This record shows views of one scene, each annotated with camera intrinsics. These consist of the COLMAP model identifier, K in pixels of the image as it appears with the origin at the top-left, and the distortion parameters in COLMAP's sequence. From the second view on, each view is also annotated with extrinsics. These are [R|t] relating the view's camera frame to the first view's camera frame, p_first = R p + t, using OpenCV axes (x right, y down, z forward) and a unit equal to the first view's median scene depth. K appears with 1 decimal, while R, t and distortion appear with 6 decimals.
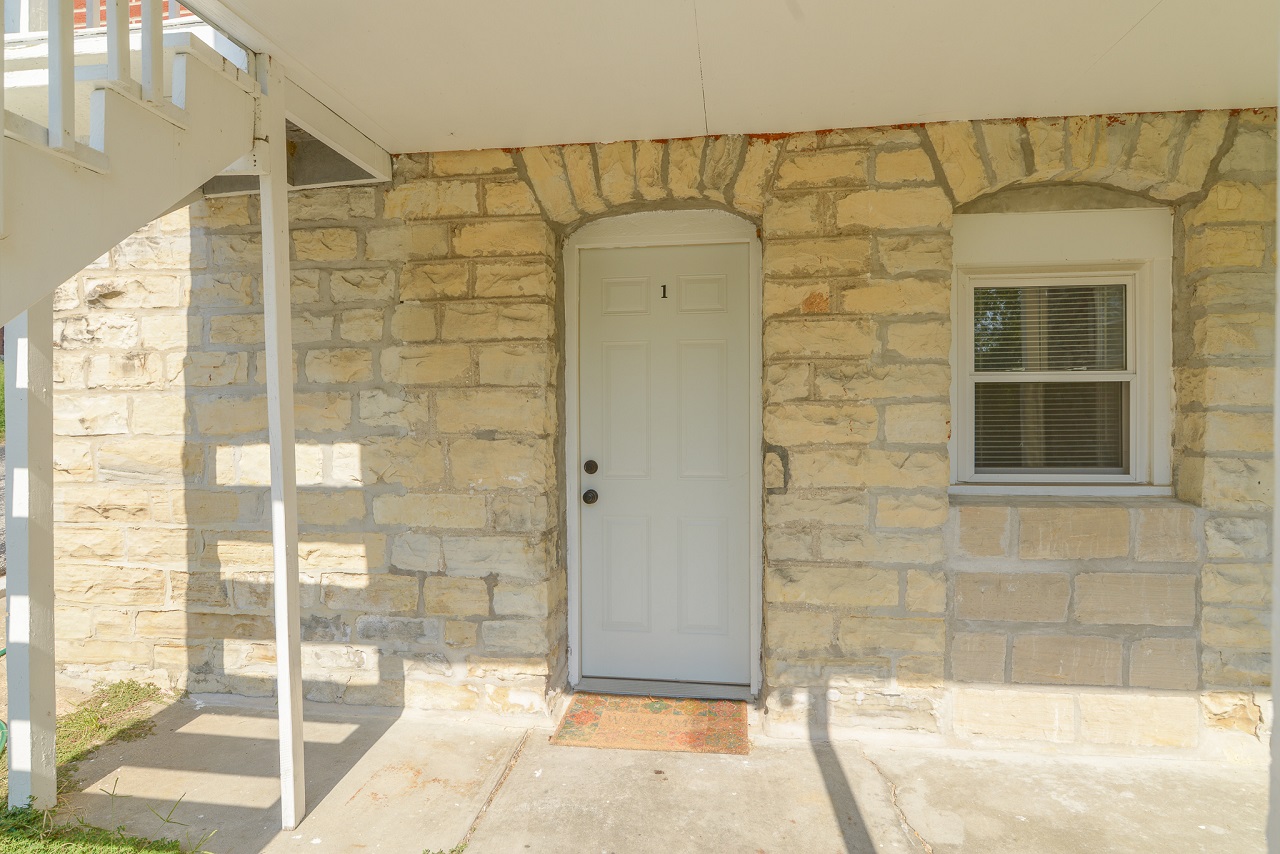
lens RADIAL K [[719.5, 0, 636.7], [0, 719.5, 426.5], [0, 0, 1]] dist [-0.007654, 0.004162]
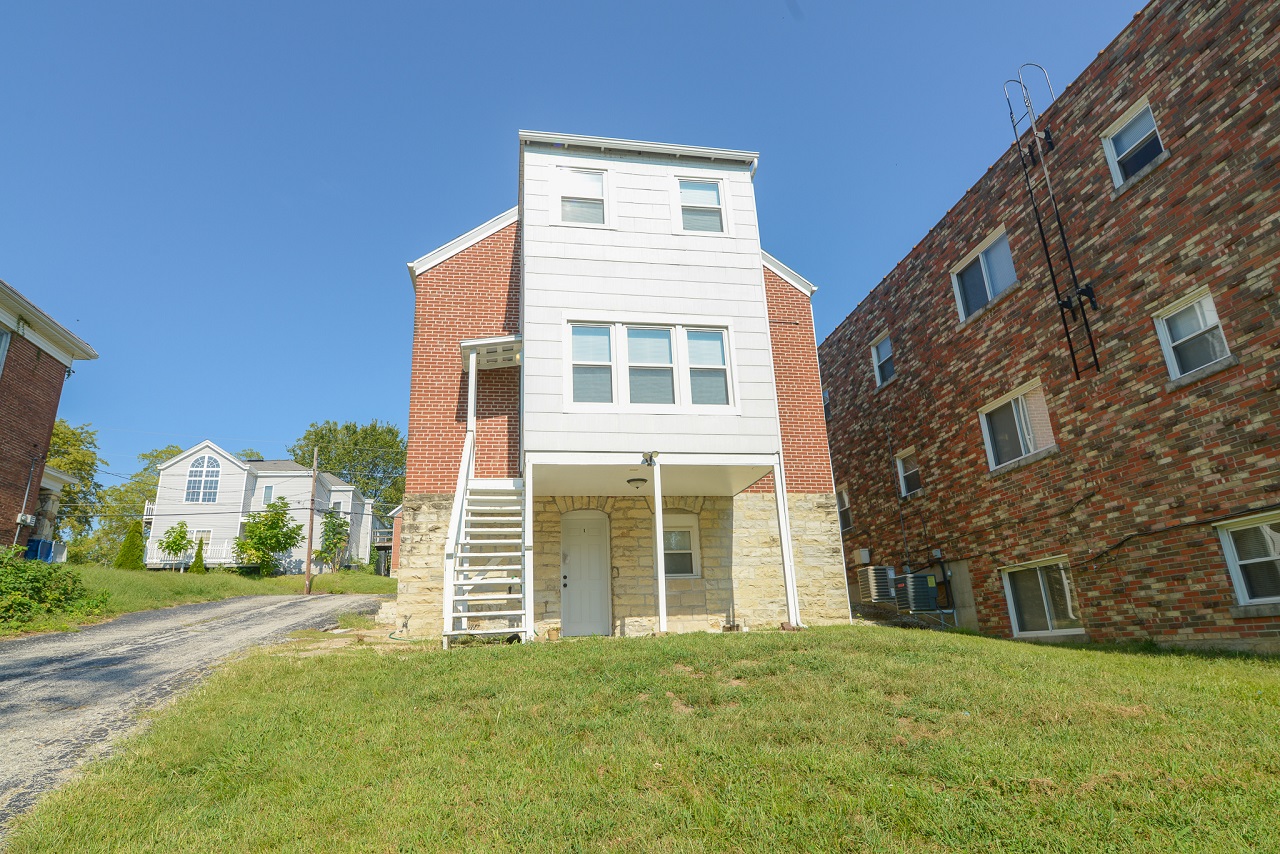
lens RADIAL K [[719.5, 0, 639.8], [0, 719.5, 426.4], [0, 0, 1]] dist [-0.007654, 0.004162]
pose [[0.950087, 0.063686, 0.305415, -1.039809], [0.040317, 0.945672, -0.322614, 0.628745], [-0.309369, 0.318824, 0.895903, -3.177000]]
